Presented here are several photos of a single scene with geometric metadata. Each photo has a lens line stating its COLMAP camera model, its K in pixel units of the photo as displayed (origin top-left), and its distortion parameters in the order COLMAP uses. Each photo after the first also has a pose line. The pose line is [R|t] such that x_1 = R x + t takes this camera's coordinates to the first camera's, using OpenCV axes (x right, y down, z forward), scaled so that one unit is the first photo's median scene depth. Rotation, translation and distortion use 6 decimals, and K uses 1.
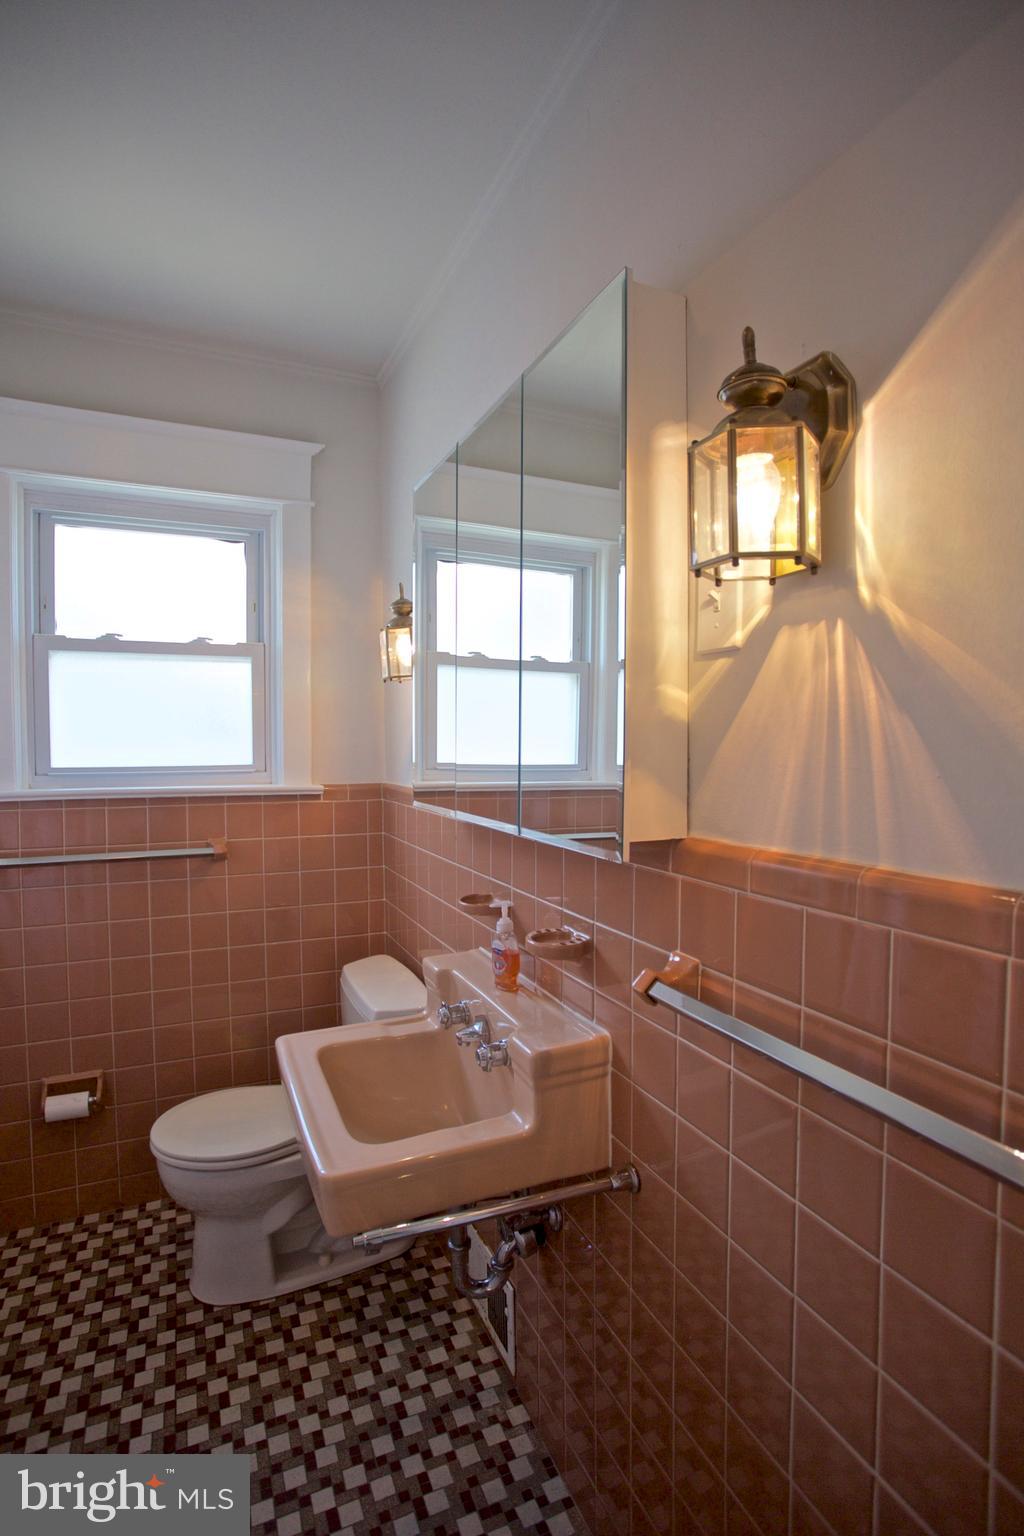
lens RADIAL K [[746.2, 0, 512.0], [0, 746.2, 768.0], [0, 0, 1]] dist [-0.070859, 0.028360]
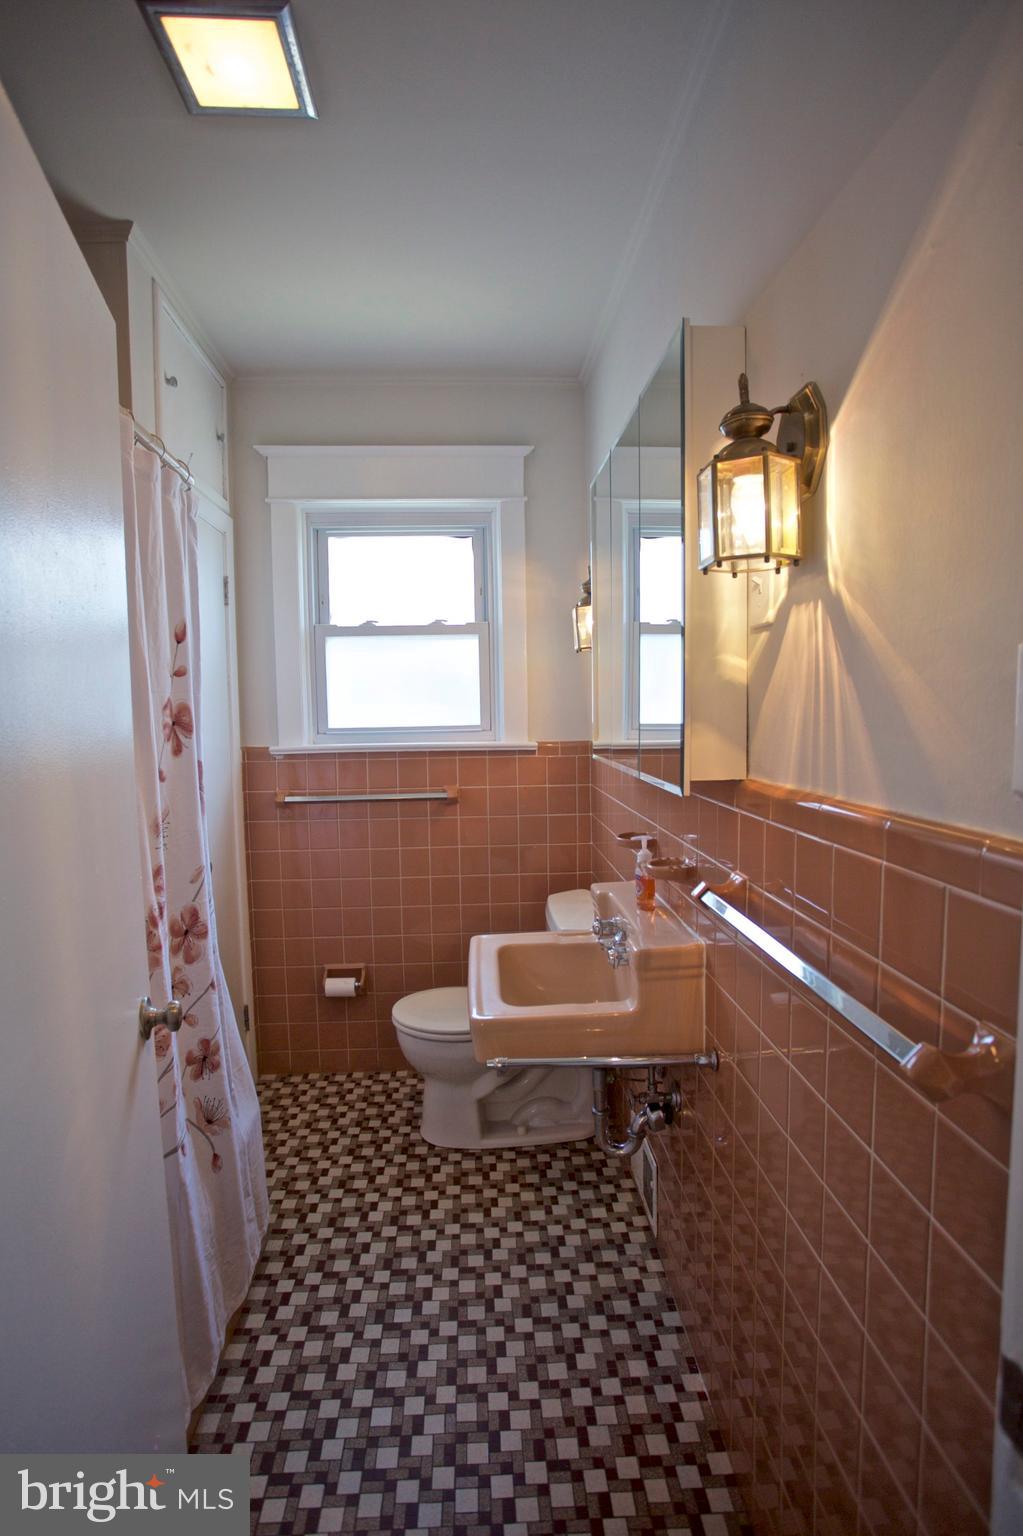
lens RADIAL K [[746.2, 0, 511.5], [0, 746.2, 768.0], [0, 0, 1]] dist [-0.070859, 0.028360]
pose [[0.936374, 0.015394, -0.350666, 0.165771], [0.001912, 0.998799, 0.048952, 0.008196], [0.350998, -0.046507, 0.935220, -0.151888]]
